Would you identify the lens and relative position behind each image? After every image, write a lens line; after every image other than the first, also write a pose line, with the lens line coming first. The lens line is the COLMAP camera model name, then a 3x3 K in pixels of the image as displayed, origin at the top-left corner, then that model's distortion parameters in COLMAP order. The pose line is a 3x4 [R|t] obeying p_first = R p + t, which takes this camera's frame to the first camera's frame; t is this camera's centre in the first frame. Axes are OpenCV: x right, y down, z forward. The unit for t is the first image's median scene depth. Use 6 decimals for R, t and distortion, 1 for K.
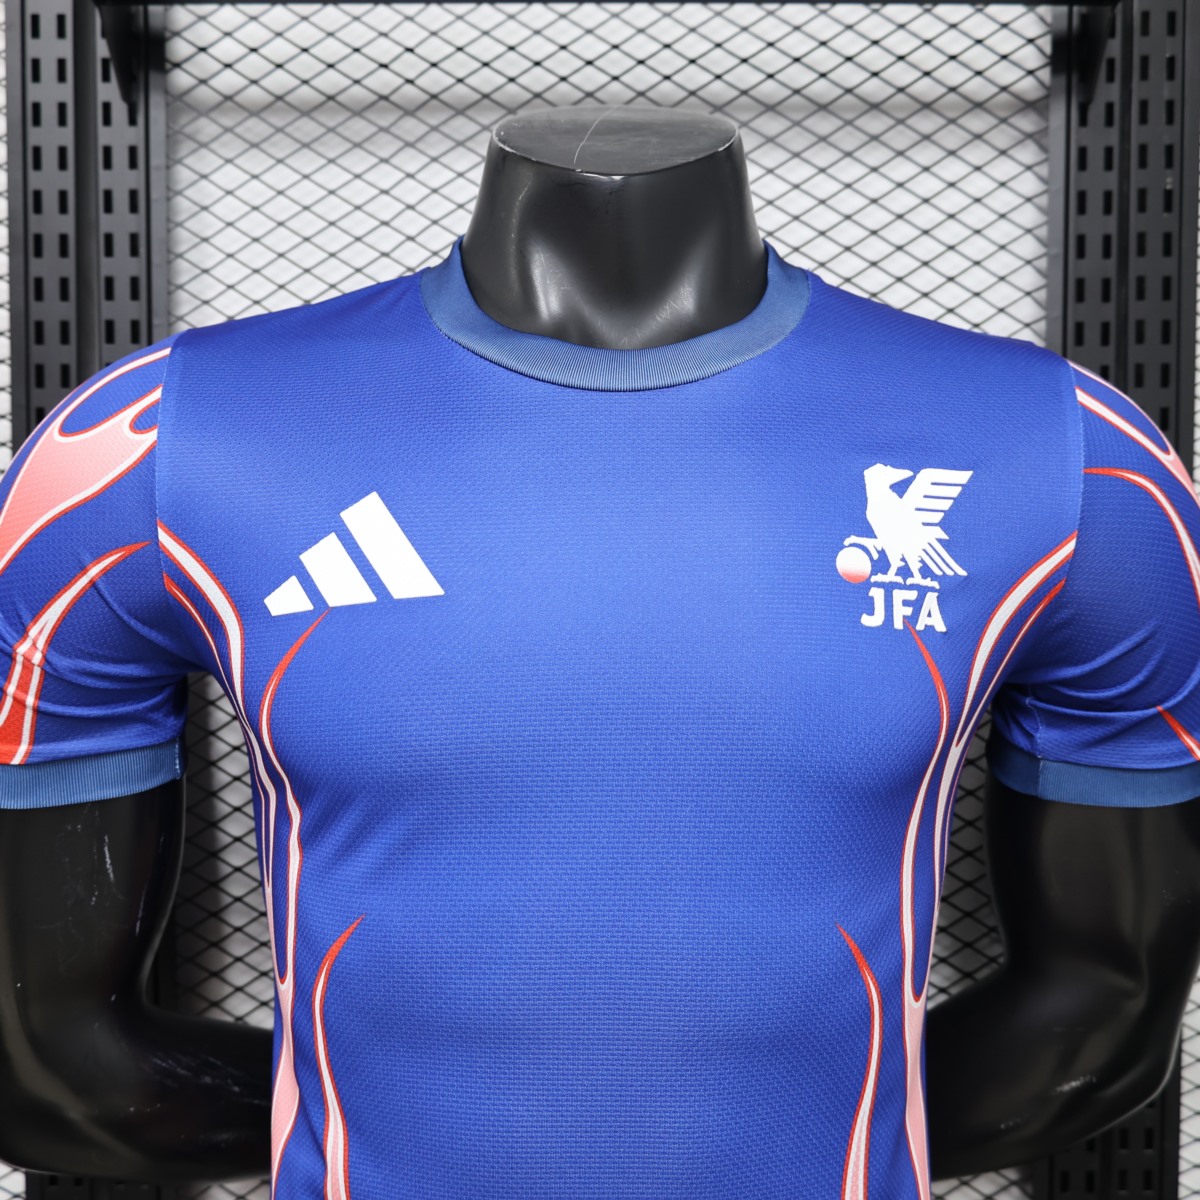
lens RADIAL K [[1216.9, 0, 597.1], [0, 1216.9, 599.6], [0, 0, 1]] dist [0.011183, 0.000000]
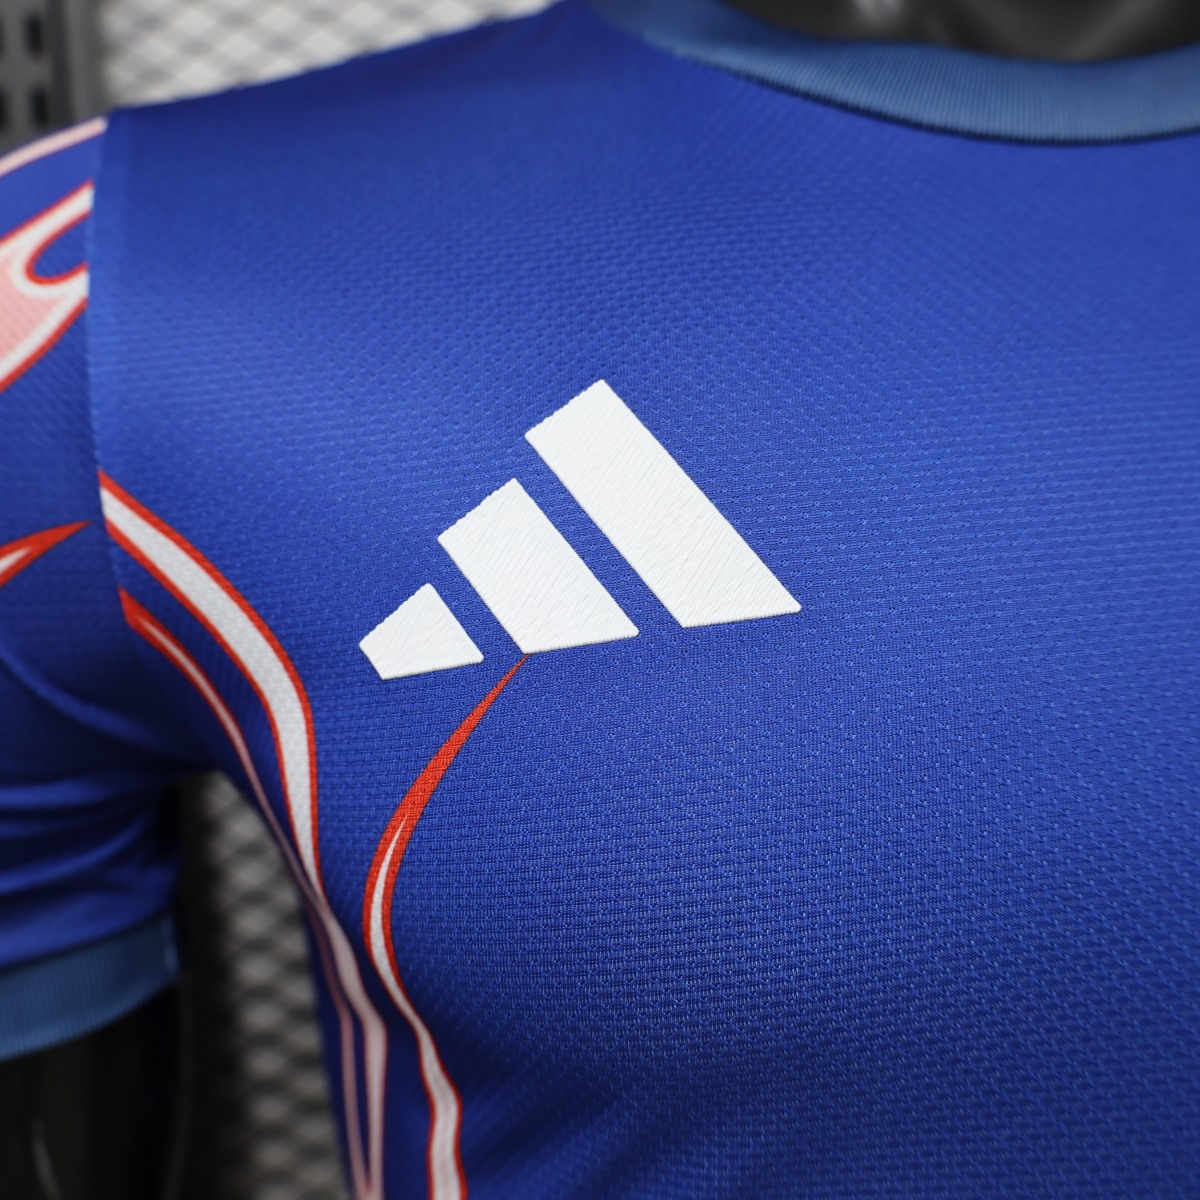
lens RADIAL K [[1216.9, 0, 602.6], [0, 1216.9, 598.4], [0, 0, 1]] dist [0.011183, 0.000000]
pose [[0.997872, -0.053648, 0.037047, -0.194996], [0.052502, 0.998131, 0.031261, -0.023619], [-0.038655, -0.029249, 0.998824, 0.543348]]
